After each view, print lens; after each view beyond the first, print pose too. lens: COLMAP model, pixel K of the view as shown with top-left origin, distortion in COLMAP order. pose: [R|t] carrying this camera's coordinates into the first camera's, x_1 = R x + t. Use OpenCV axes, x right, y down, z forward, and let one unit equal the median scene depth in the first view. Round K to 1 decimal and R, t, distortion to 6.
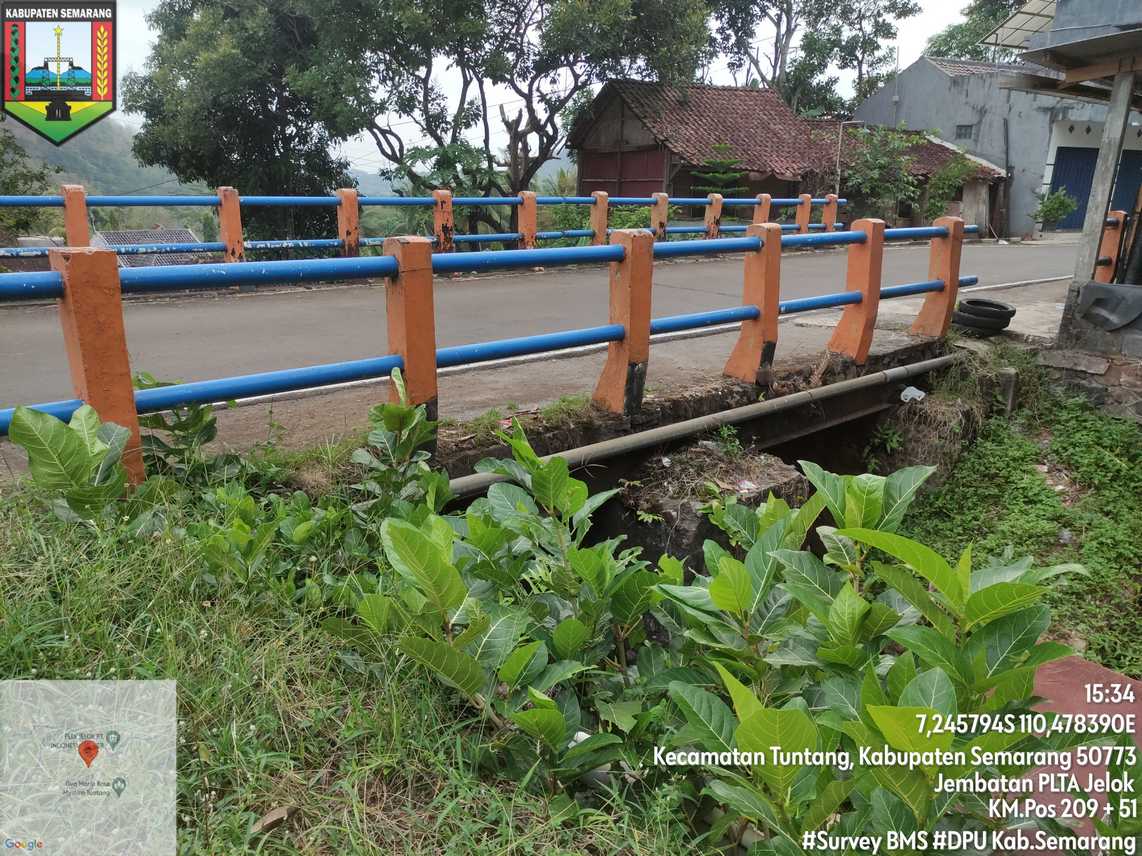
lens RADIAL K [[844.0, 0, 565.3], [0, 844.0, 425.5], [0, 0, 1]] dist [0.058581, -0.058844]
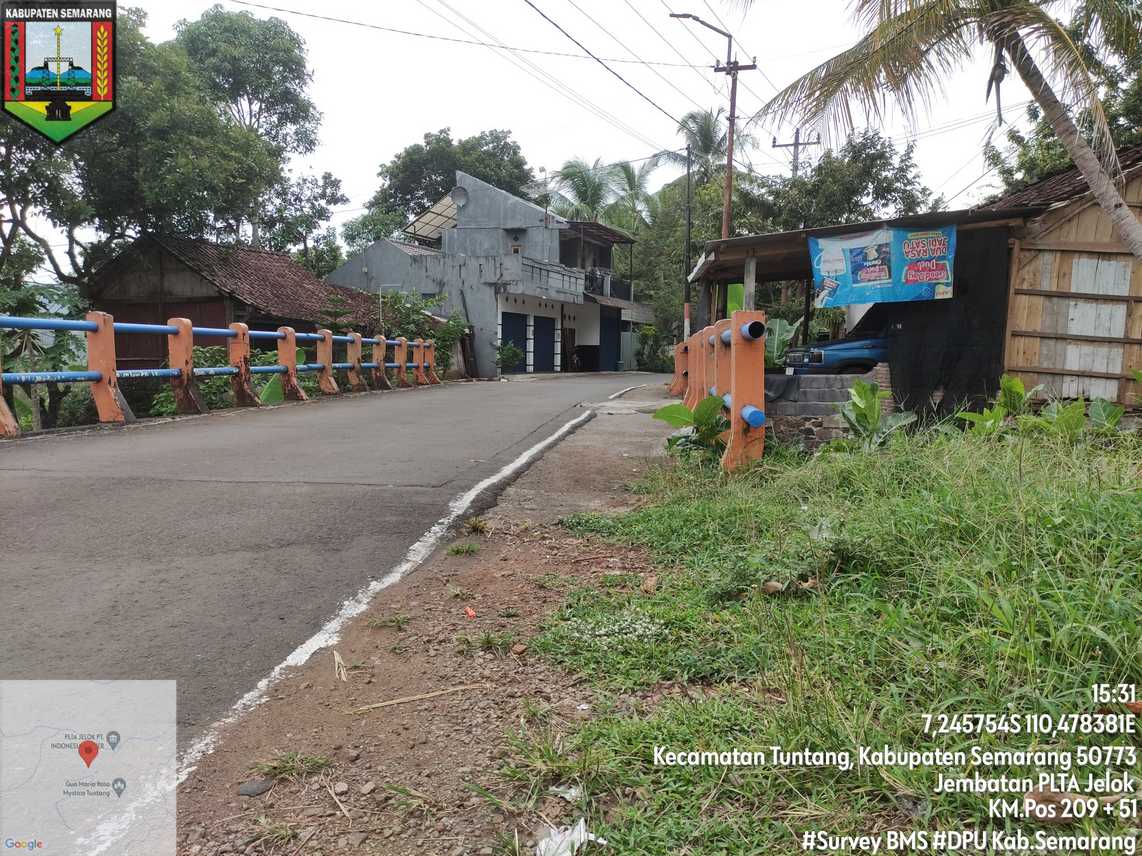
lens RADIAL K [[844.0, 0, 572.4], [0, 844.0, 432.7], [0, 0, 1]] dist [0.058581, -0.058844]
pose [[0.734648, -0.074654, 0.674329, -0.241199], [0.194853, 0.975270, -0.104312, 0.015396], [-0.649865, 0.208027, 0.731027, 0.008928]]
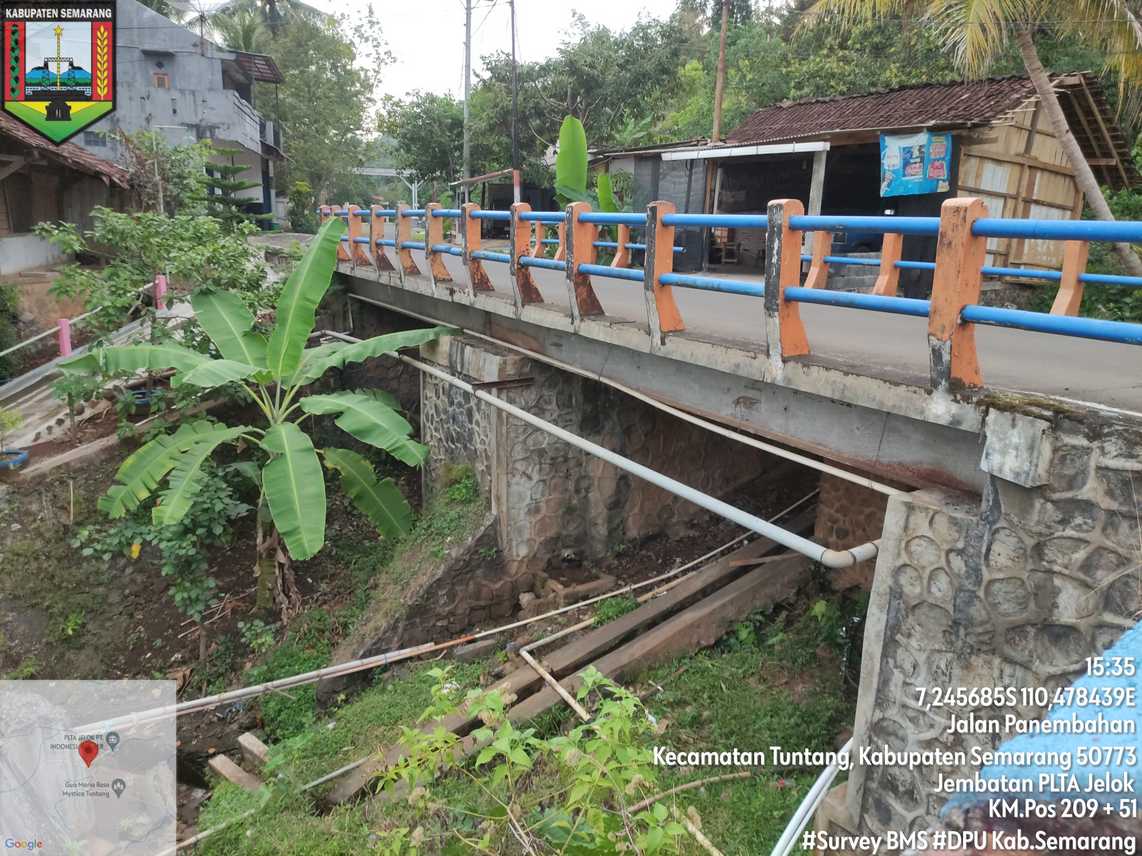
lens RADIAL K [[844.0, 0, 563.9], [0, 844.0, 433.8], [0, 0, 1]] dist [0.058581, -0.058844]
pose [[0.215877, -0.252372, 0.943242, -0.442756], [0.251697, 0.947757, 0.195974, -0.093081], [-0.943422, 0.195105, 0.268120, 0.338558]]
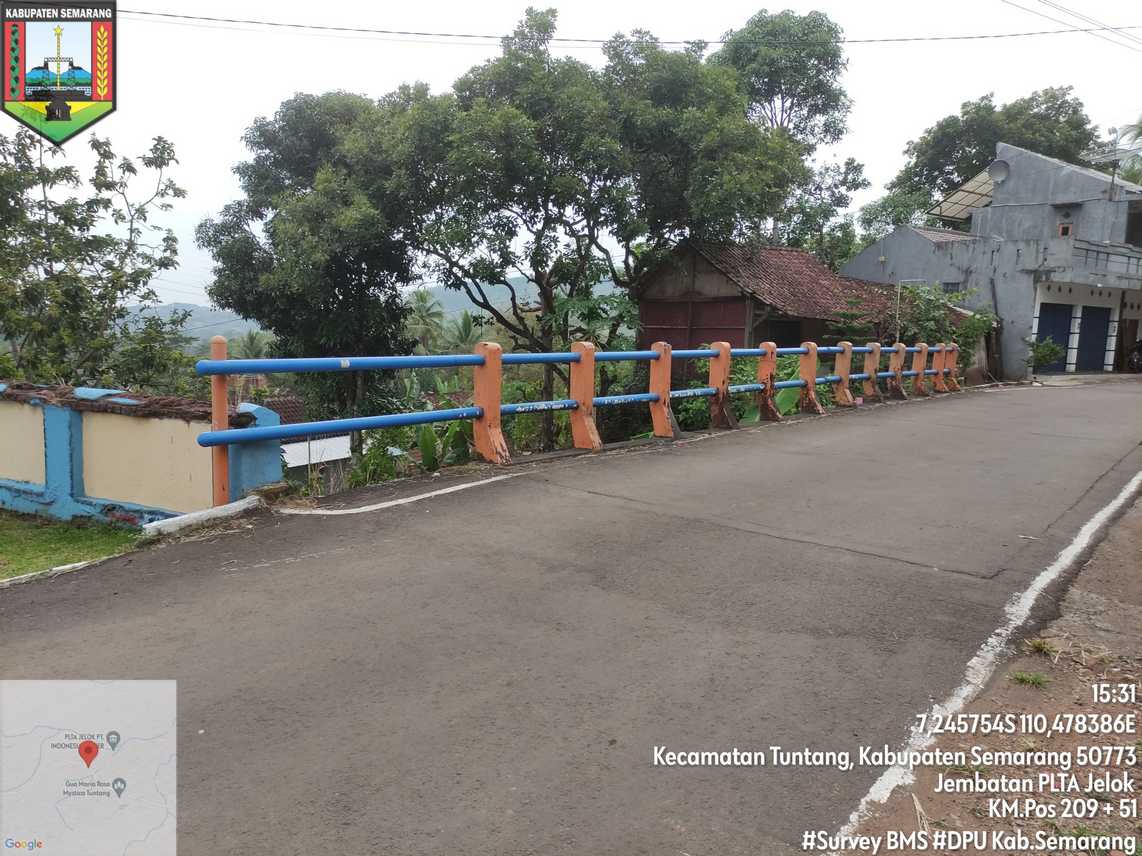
lens RADIAL K [[844.0, 0, 565.8], [0, 844.0, 433.1], [0, 0, 1]] dist [0.058581, -0.058844]
pose [[0.985620, -0.012759, 0.168493, -0.257250], [0.037574, 0.988730, -0.144920, -0.006371], [-0.164745, 0.149167, 0.974991, 0.000089]]
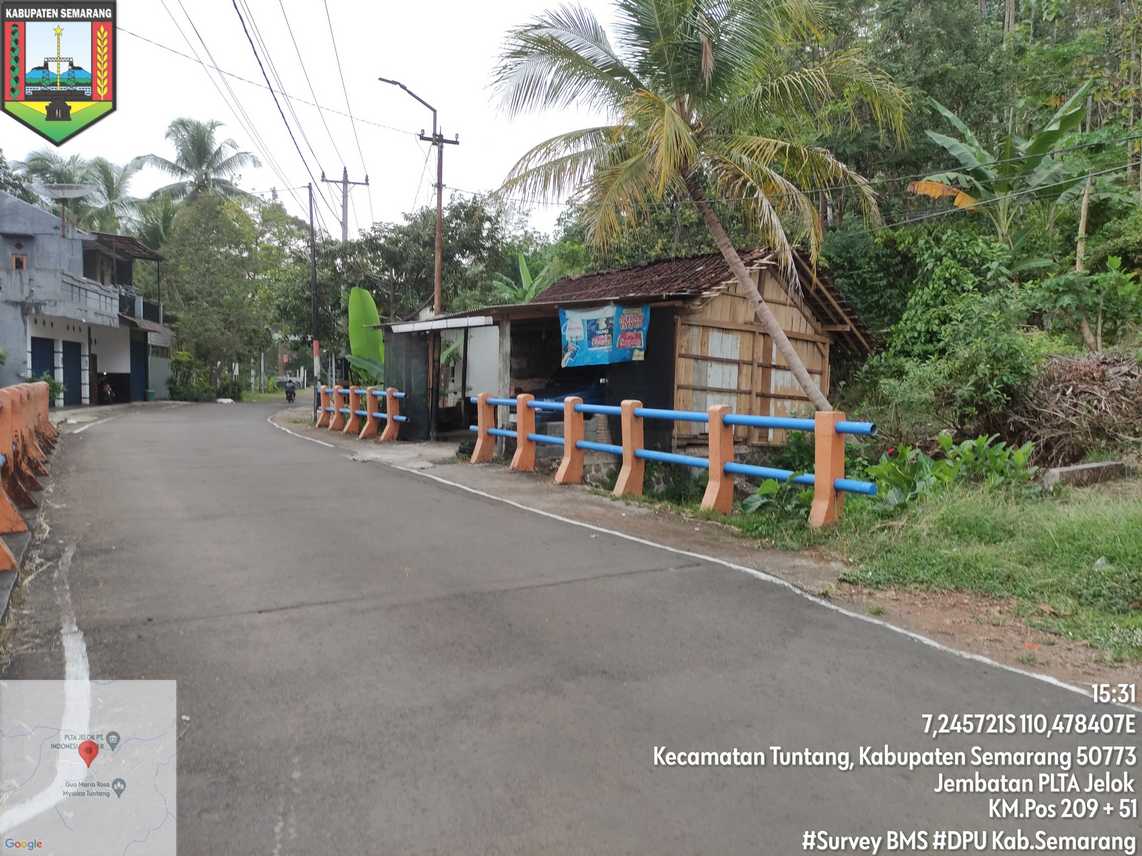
lens RADIAL K [[844.0, 0, 571.6], [0, 844.0, 422.3], [0, 0, 1]] dist [0.058581, -0.058844]
pose [[0.195033, -0.070324, 0.978272, -0.368754], [0.268992, 0.963016, 0.015600, -0.049937], [-0.943189, 0.260105, 0.206736, 0.146536]]
